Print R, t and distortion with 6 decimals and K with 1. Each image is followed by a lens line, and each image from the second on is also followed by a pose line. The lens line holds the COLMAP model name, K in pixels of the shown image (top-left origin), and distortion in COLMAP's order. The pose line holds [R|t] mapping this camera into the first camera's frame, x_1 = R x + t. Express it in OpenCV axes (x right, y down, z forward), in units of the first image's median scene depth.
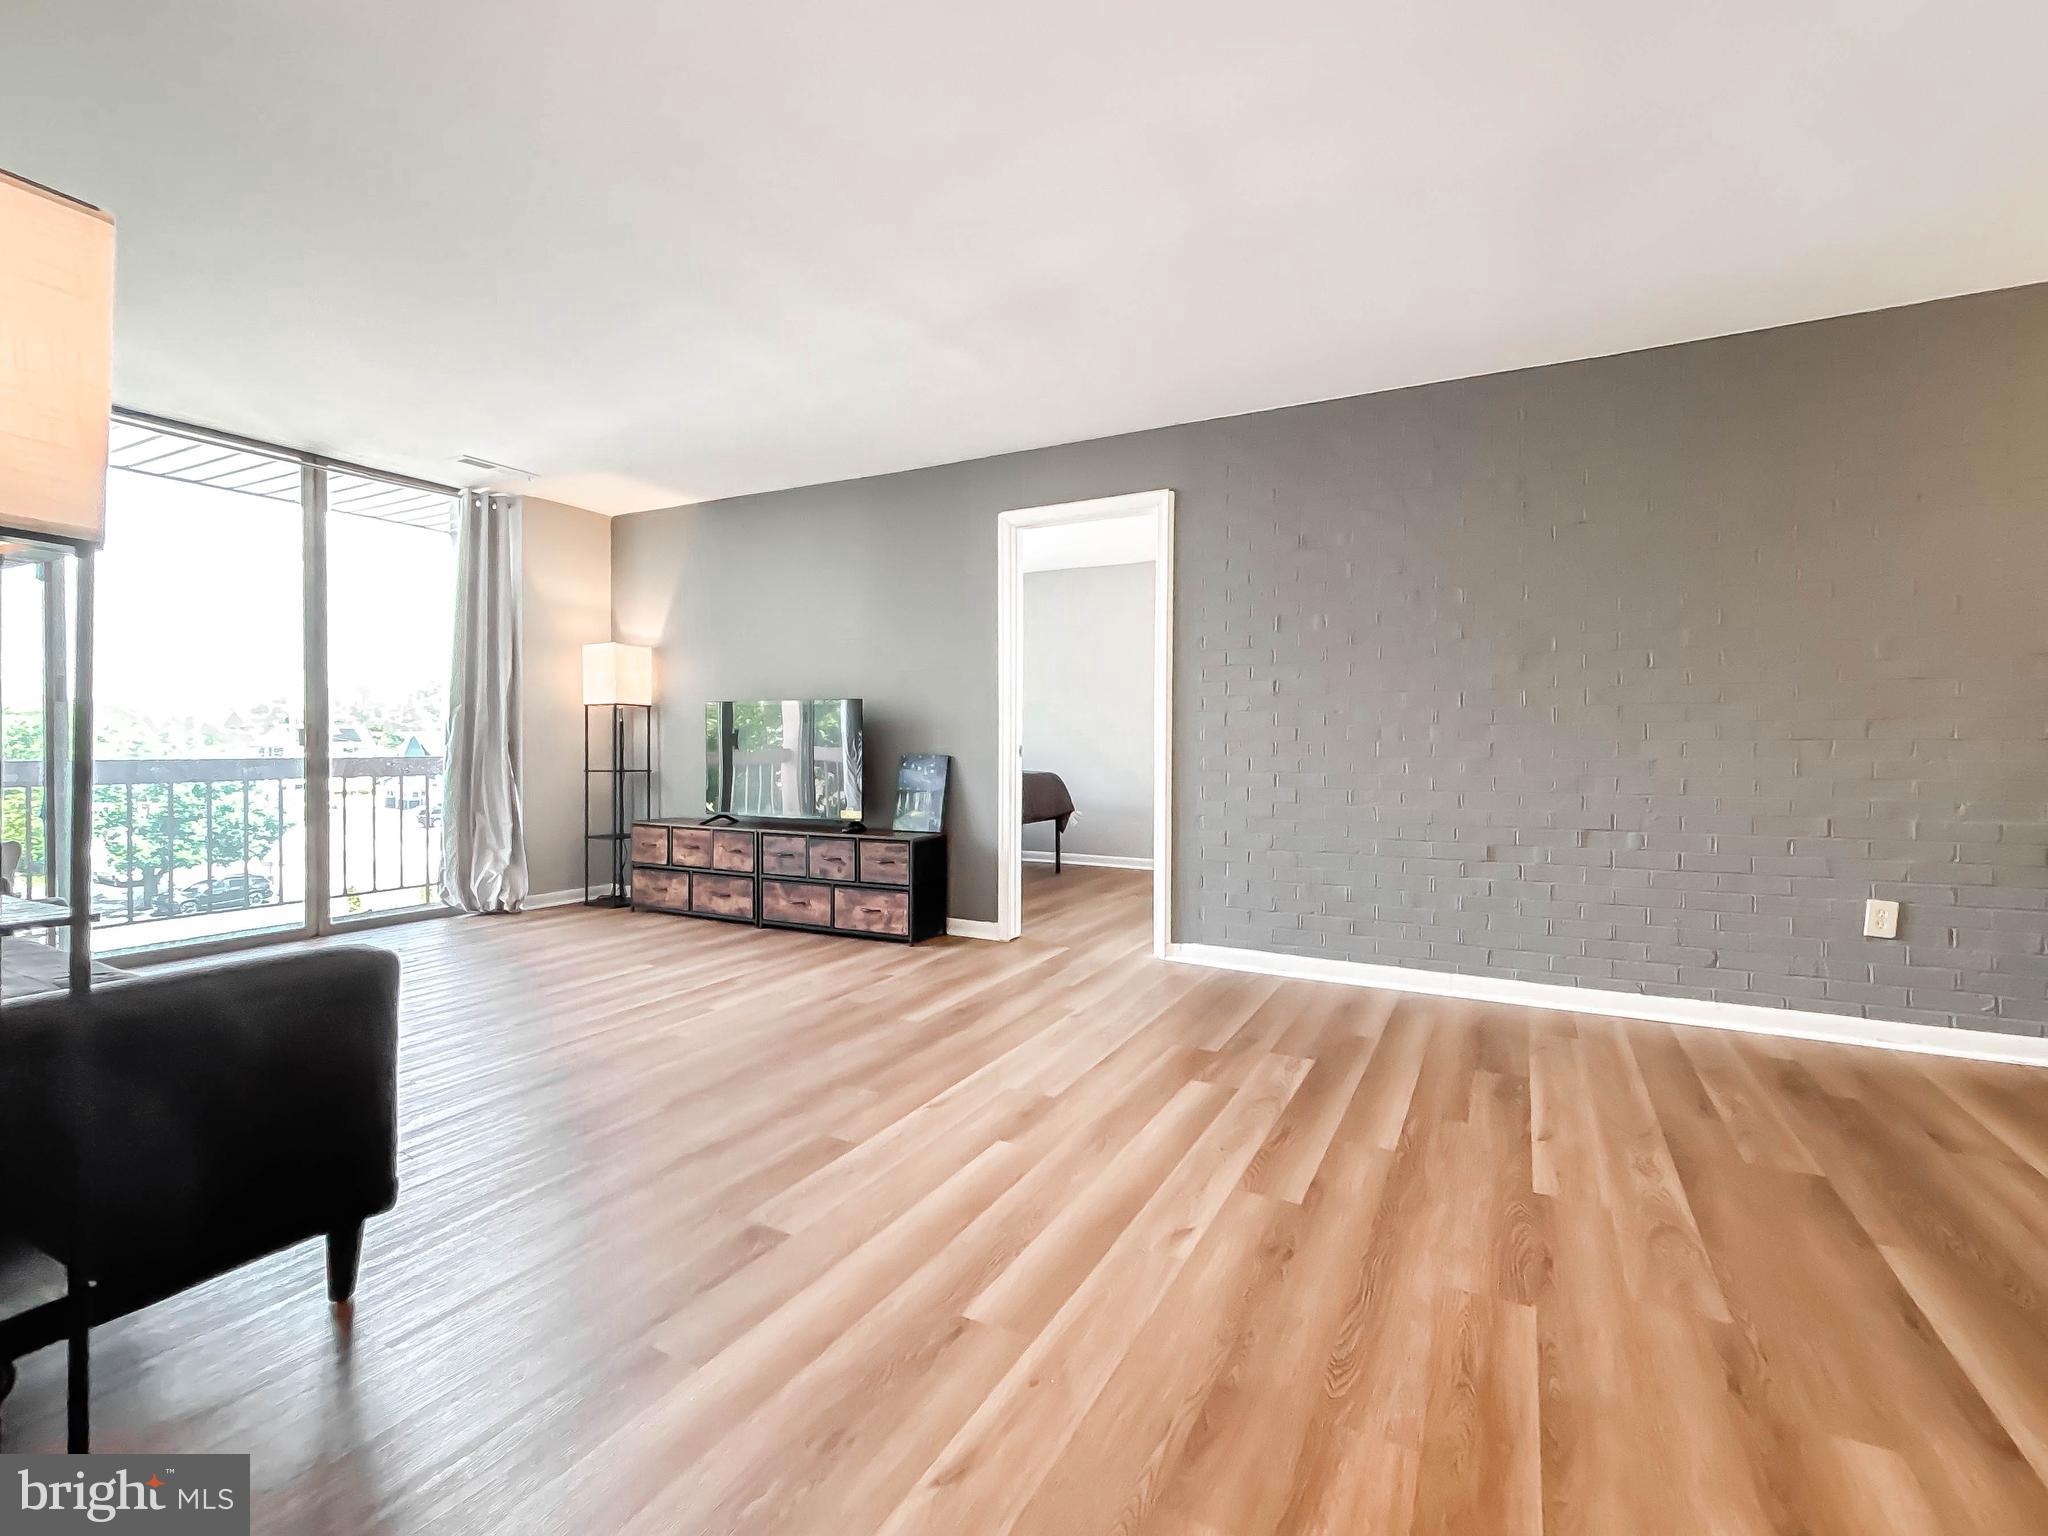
lens RADIAL K [[911.8, 0, 1045.3], [0, 911.8, 758.5], [0, 0, 1]] dist [-0.000319, 0.002925]
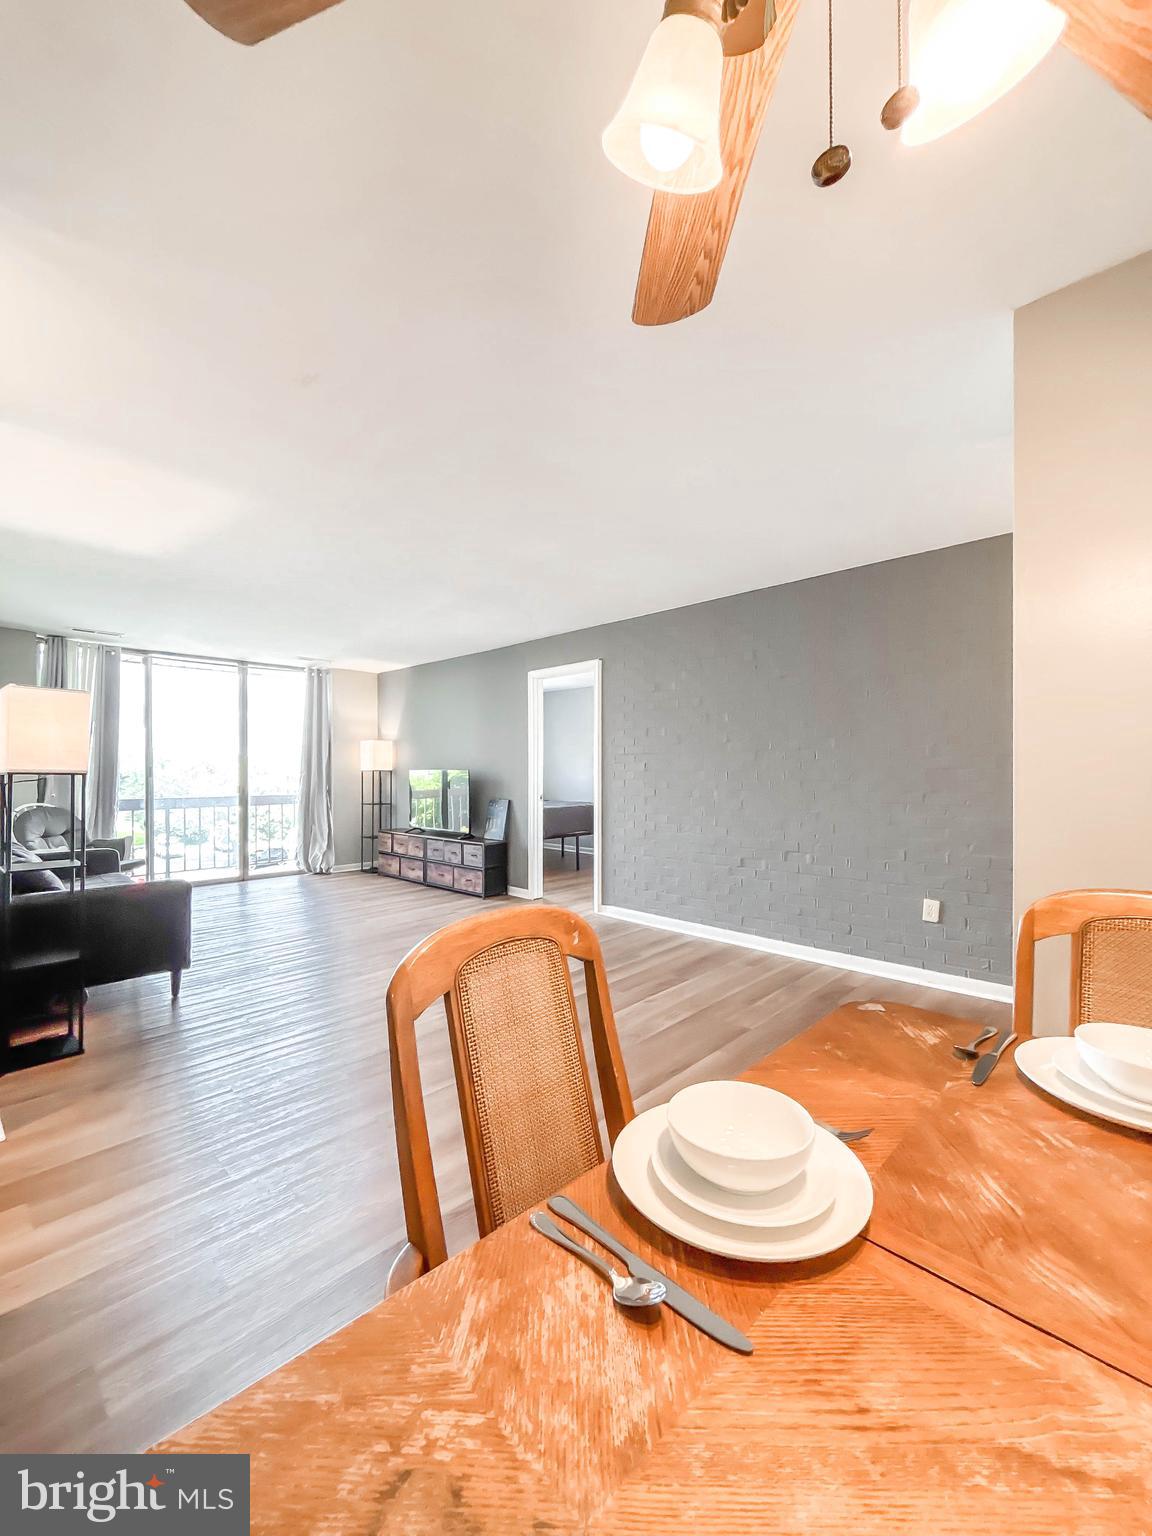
lens RADIAL K [[629.9, 0, 572.1], [0, 629.9, 775.8], [0, 0, 1]] dist [-0.005514, 0.000936]
pose [[0.953566, -0.003463, -0.301163, 0.402589], [0.000849, 0.999961, -0.008812, -0.040519], [0.301182, 0.008147, 0.953532, -0.199032]]
